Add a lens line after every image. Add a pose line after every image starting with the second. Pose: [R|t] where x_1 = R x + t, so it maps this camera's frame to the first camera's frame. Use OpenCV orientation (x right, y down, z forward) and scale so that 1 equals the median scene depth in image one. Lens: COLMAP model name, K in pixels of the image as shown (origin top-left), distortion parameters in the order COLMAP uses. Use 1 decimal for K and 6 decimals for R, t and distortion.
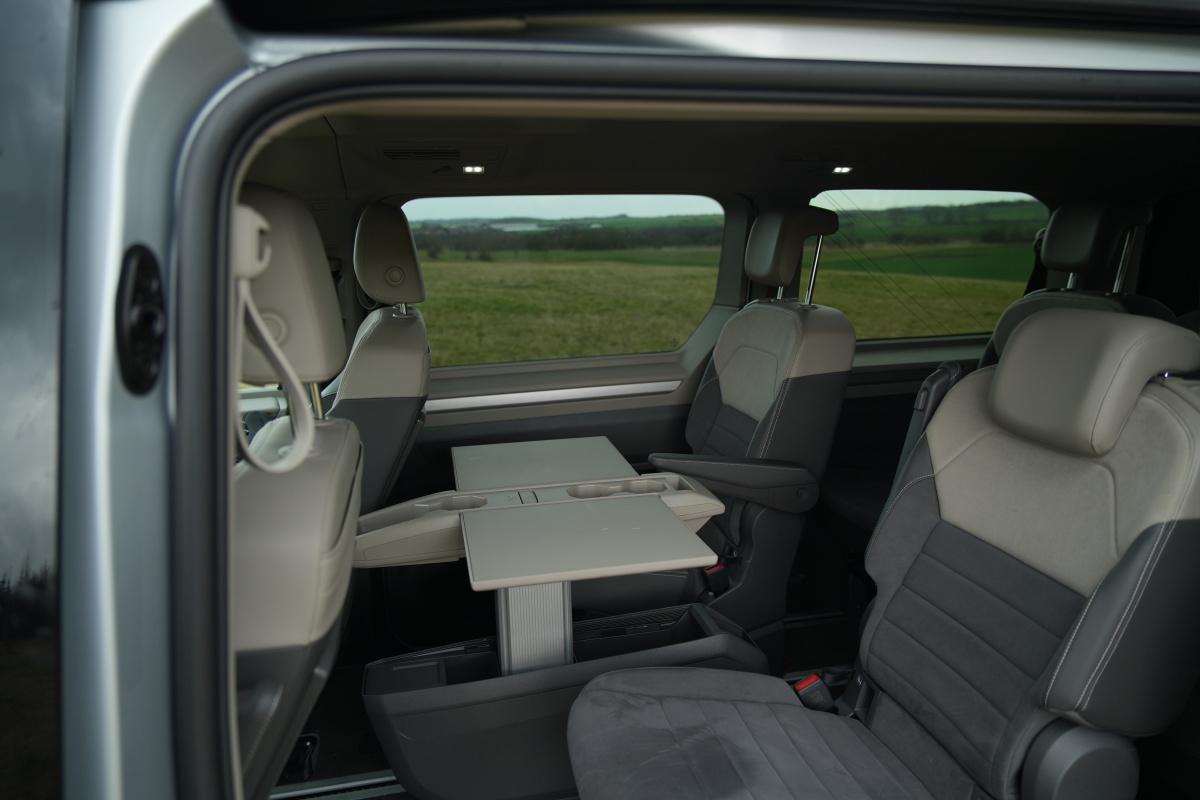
lens RADIAL K [[804.6, 0, 600.7], [0, 804.6, 395.6], [0, 0, 1]] dist [0.003897, 0.003613]
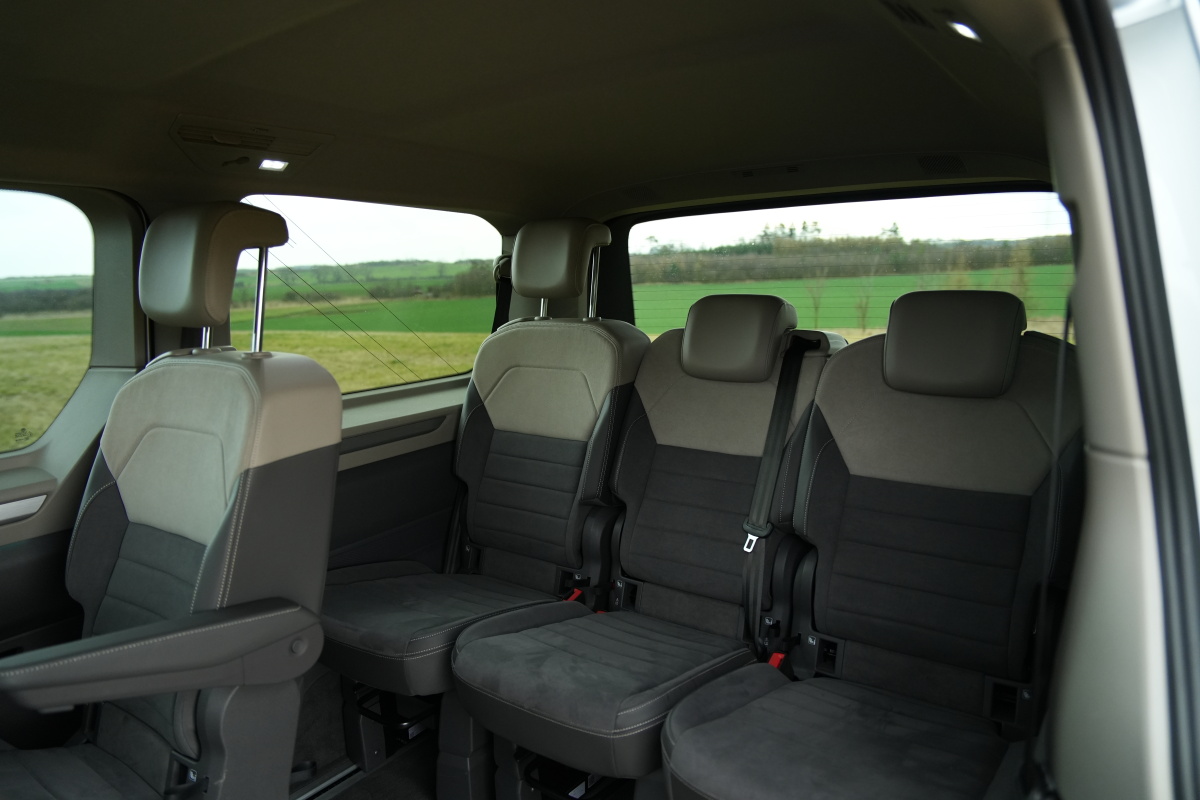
lens RADIAL K [[804.6, 0, 600.7], [0, 804.6, 395.6], [0, 0, 1]] dist [0.003897, 0.003613]
pose [[0.757887, -0.106174, 0.643689, 0.035872], [0.151019, 0.988420, -0.014776, -0.021644], [-0.634666, 0.108408, 0.765145, 0.275914]]
